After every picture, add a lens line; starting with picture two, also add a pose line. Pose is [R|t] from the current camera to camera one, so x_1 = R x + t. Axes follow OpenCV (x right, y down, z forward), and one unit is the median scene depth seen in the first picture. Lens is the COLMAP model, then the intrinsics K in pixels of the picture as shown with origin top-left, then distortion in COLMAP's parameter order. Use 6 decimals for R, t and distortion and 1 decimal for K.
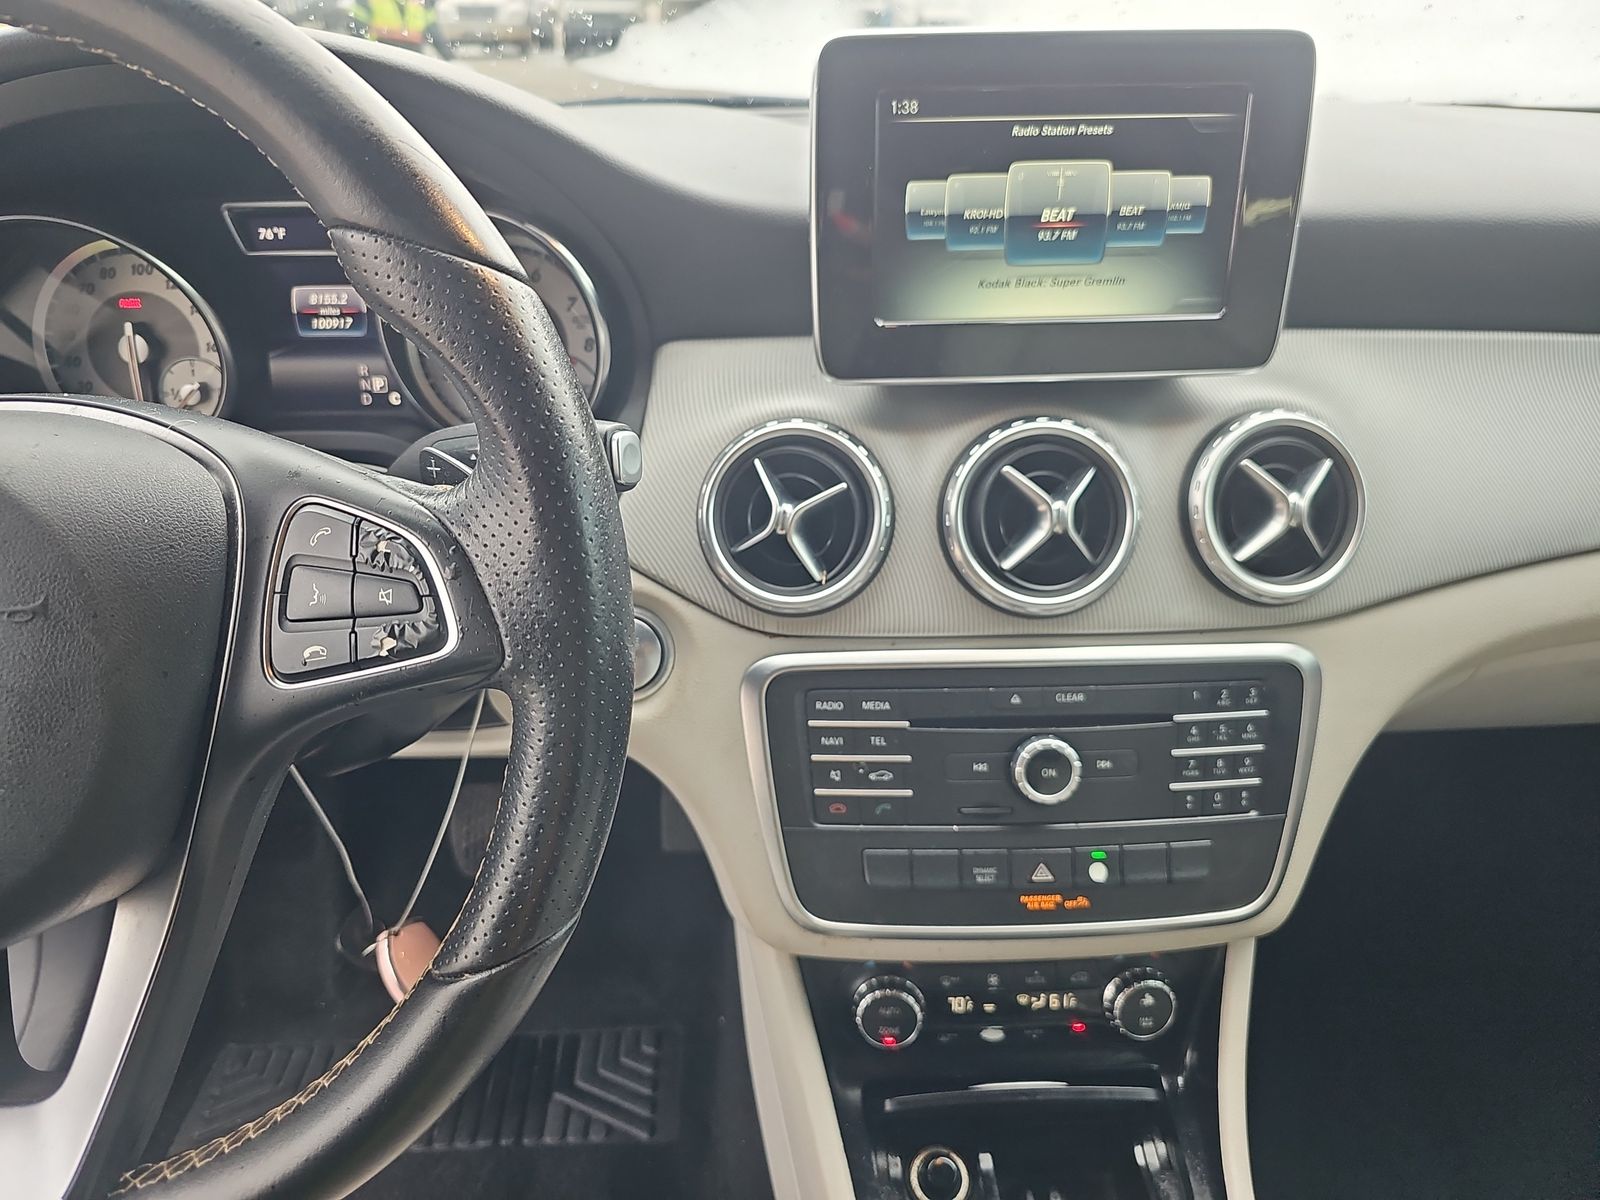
lens RADIAL K [[1068.9, 0, 800.0], [0, 1068.9, 600.0], [0, 0, 1]] dist [0.007291, -0.005902]
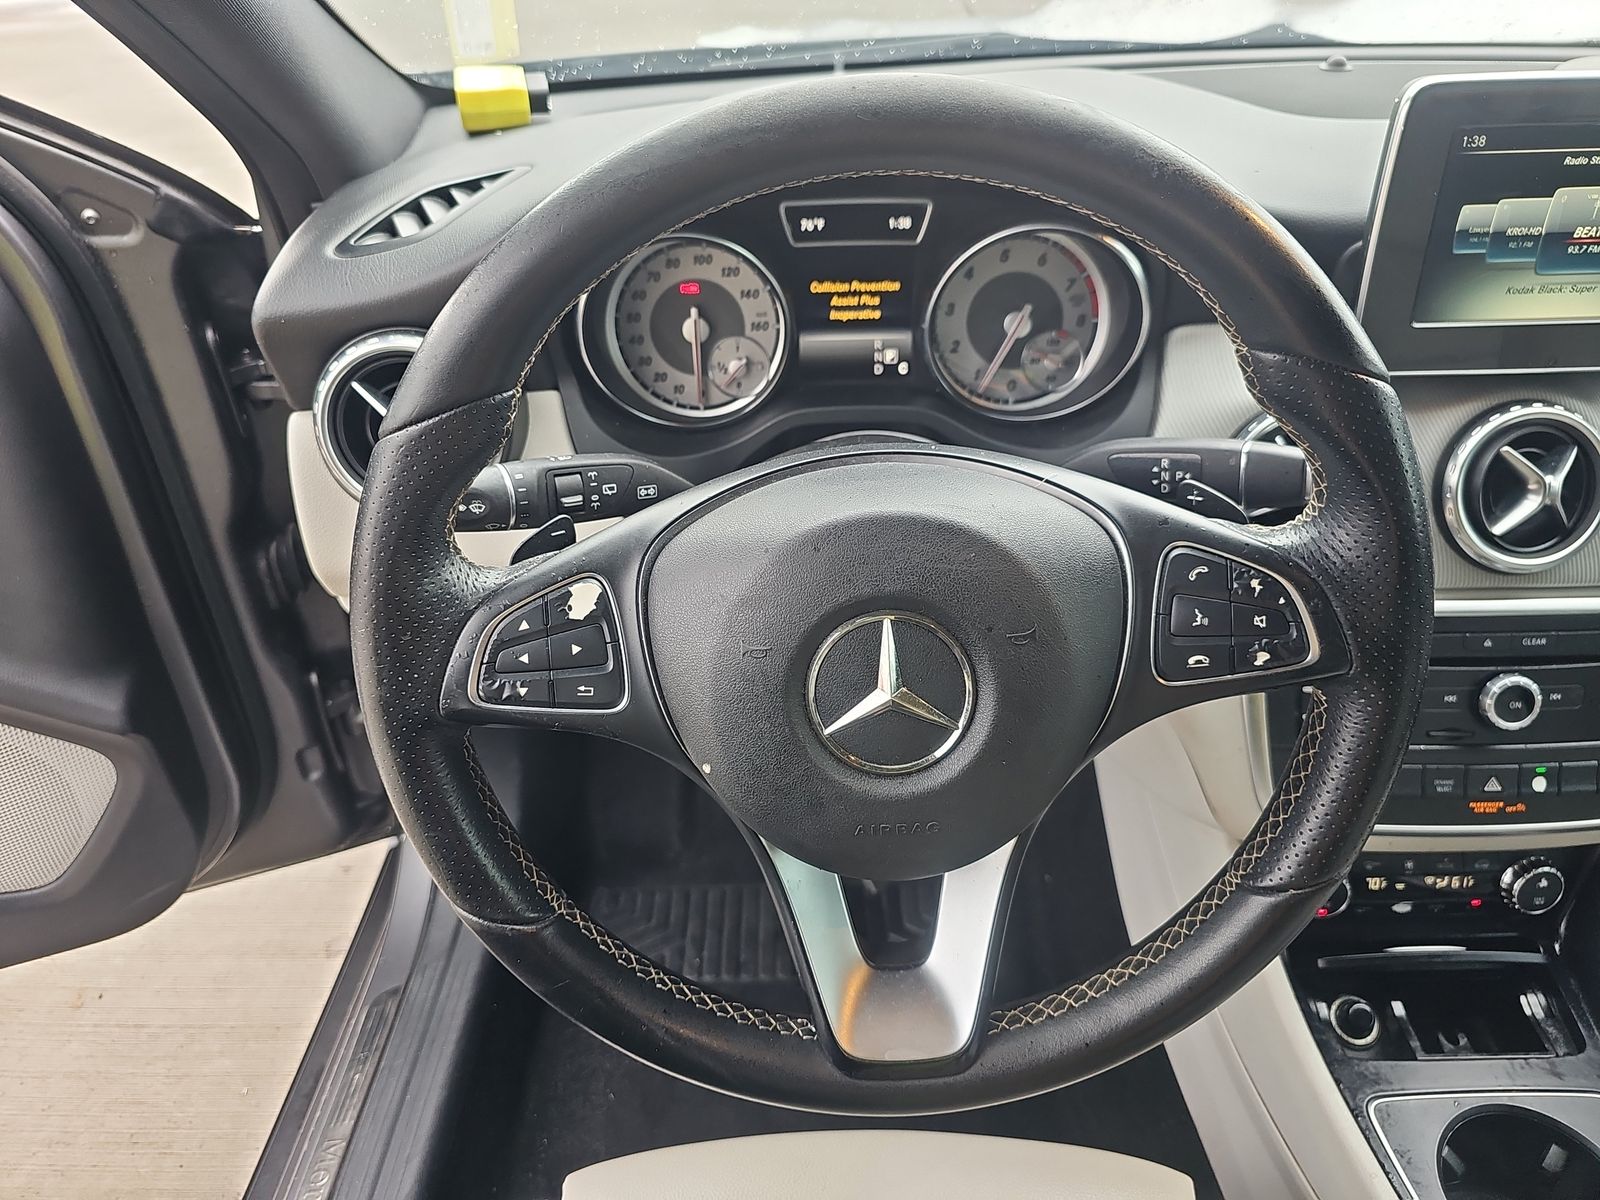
lens RADIAL K [[1067.6, 0, 801.1], [0, 1067.6, 575.2], [0, 0, 1]] dist [0.028918, -0.036701]
pose [[0.999254, 0.005930, -0.038167, -0.502330], [-0.001154, 0.992288, 0.123949, -0.124955], [0.038608, -0.123813, 0.991554, -0.191120]]
